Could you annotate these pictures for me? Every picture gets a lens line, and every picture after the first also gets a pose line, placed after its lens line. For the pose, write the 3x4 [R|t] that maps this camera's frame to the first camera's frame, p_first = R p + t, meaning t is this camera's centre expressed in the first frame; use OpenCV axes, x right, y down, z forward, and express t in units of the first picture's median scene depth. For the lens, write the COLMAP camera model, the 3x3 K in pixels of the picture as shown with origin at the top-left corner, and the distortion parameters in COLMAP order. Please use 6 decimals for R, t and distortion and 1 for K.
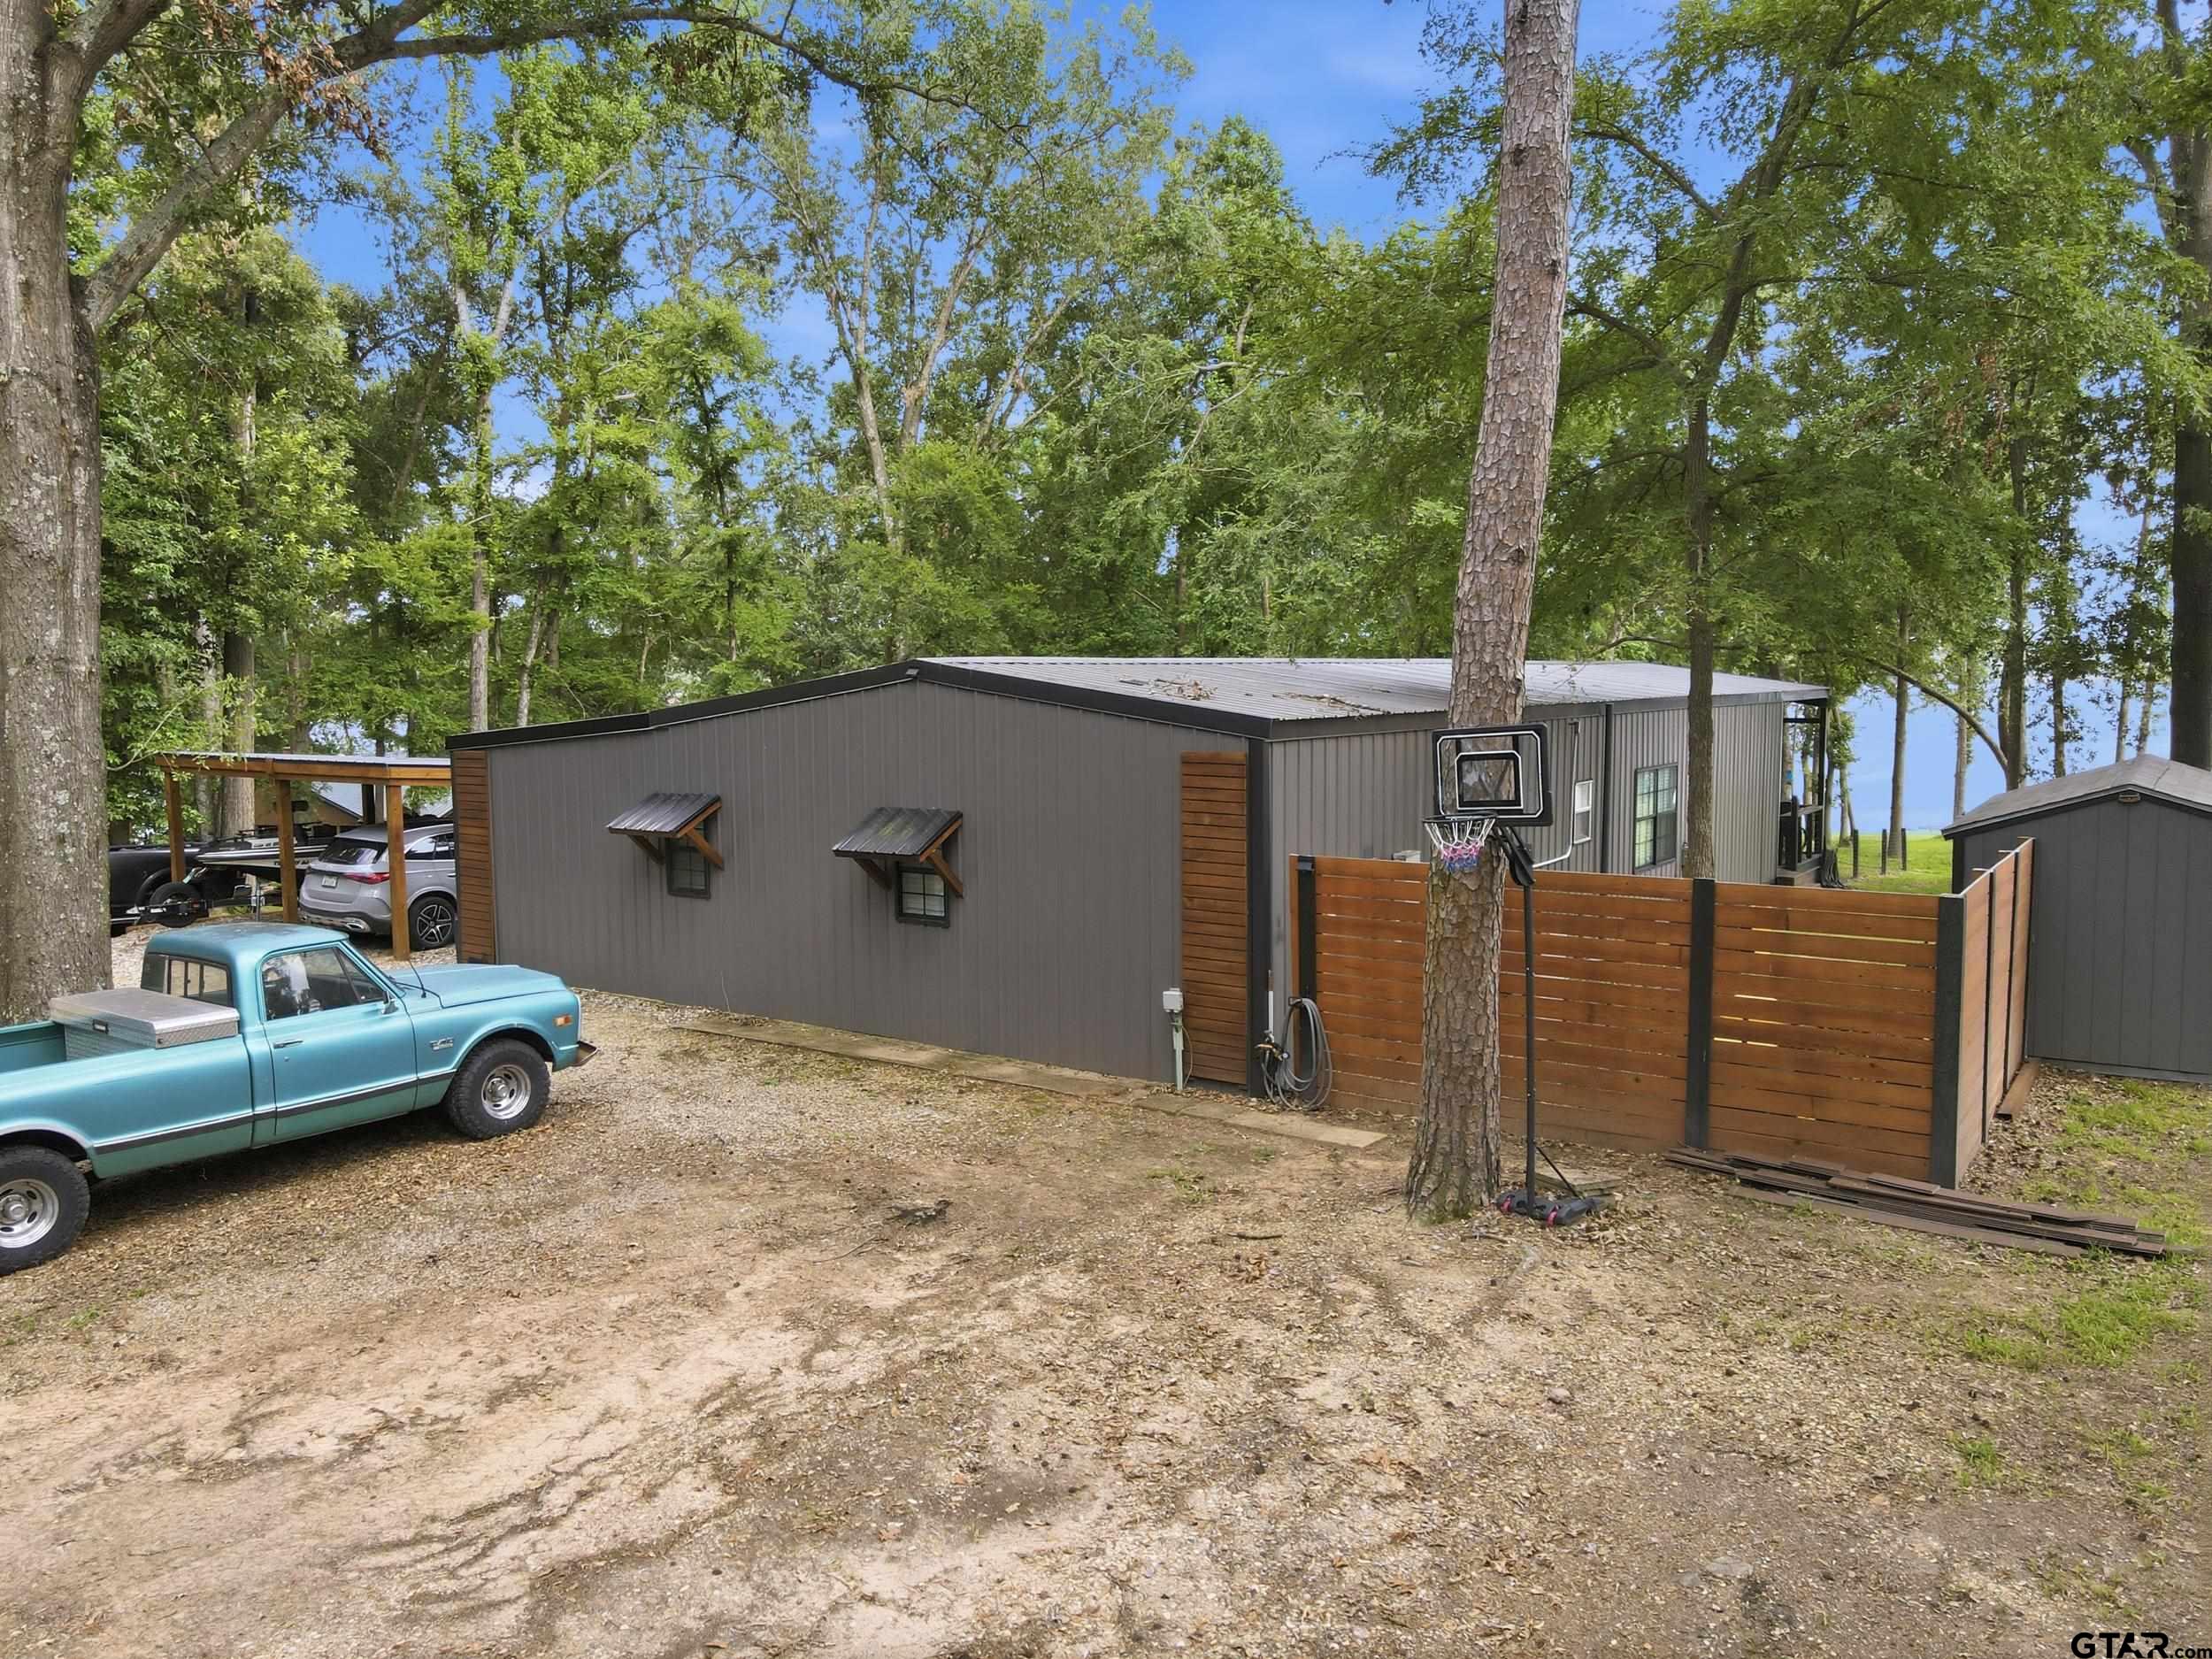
lens RADIAL K [[1577.0, 0, 1105.8], [0, 1577.0, 820.7], [0, 0, 1]] dist [0.003922, 0.030675]
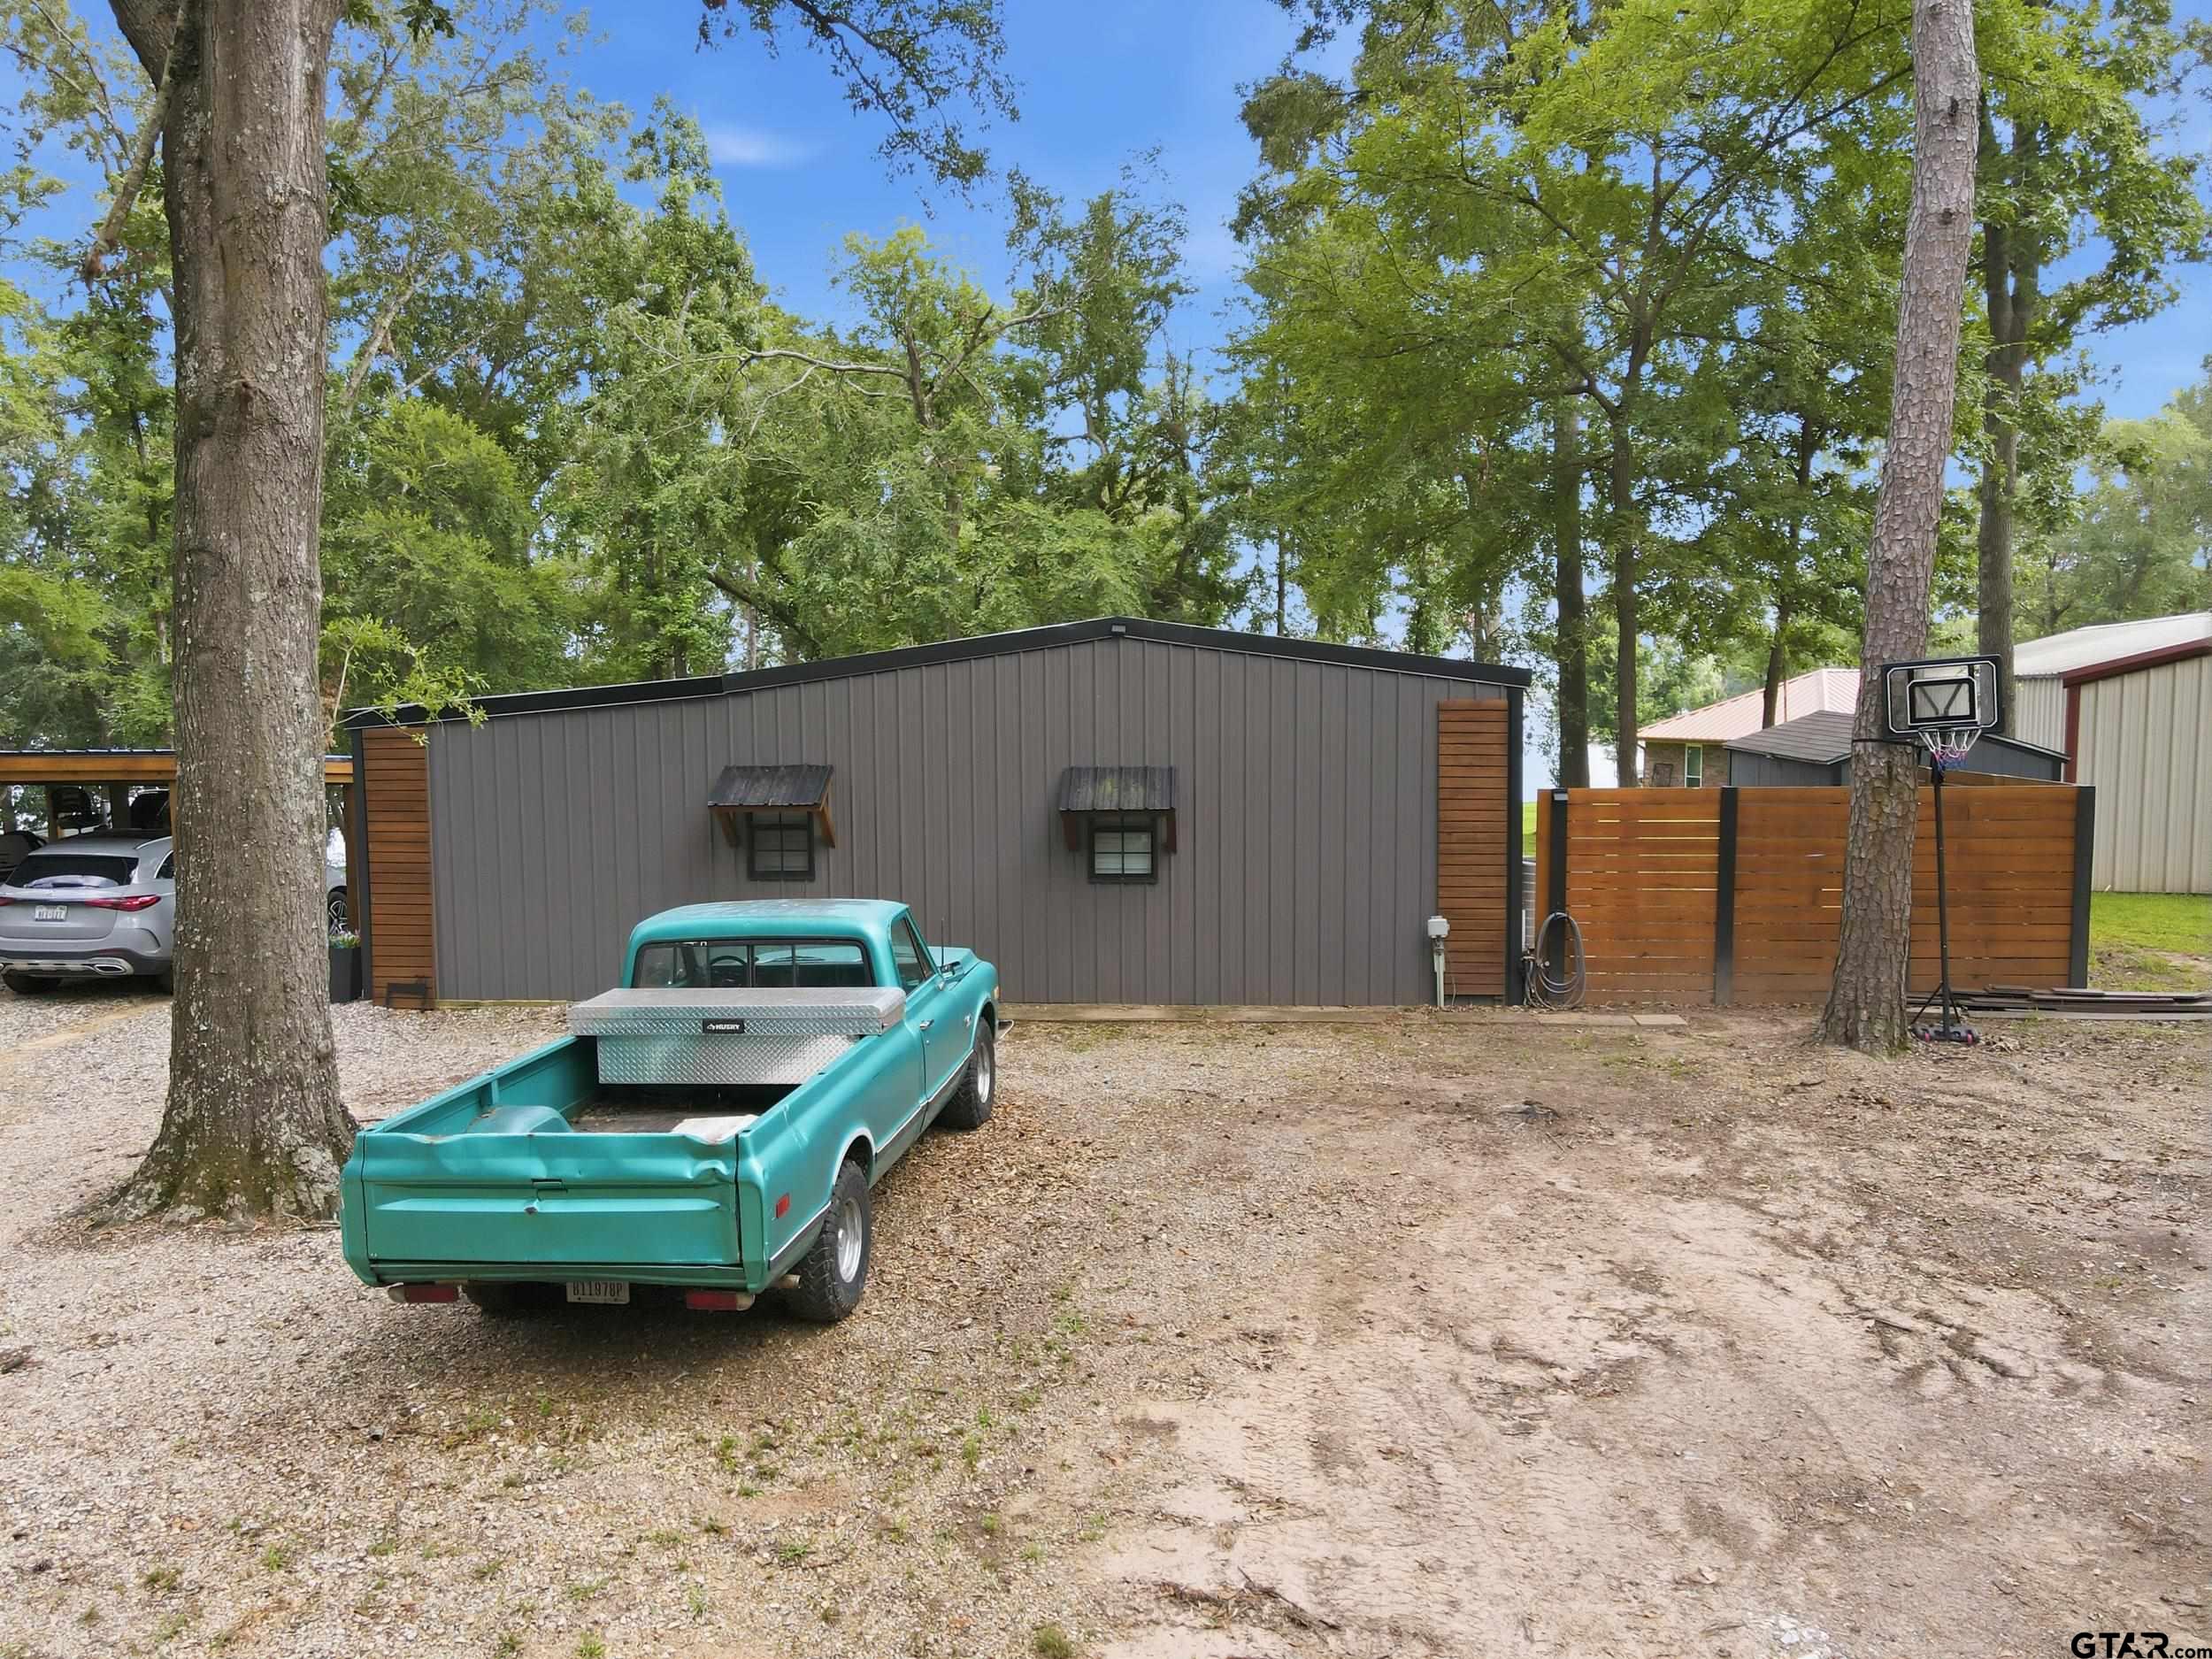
lens RADIAL K [[1556.0, 0, 1106.0], [0, 1556.0, 829.5], [0, 0, 1]] dist [0.010920, 0.000827]
pose [[0.864434, -0.044658, 0.500759, -1.006033], [0.046356, 0.998884, 0.009058, 0.036429], [-0.500604, 0.015383, 0.865540, 0.249695]]
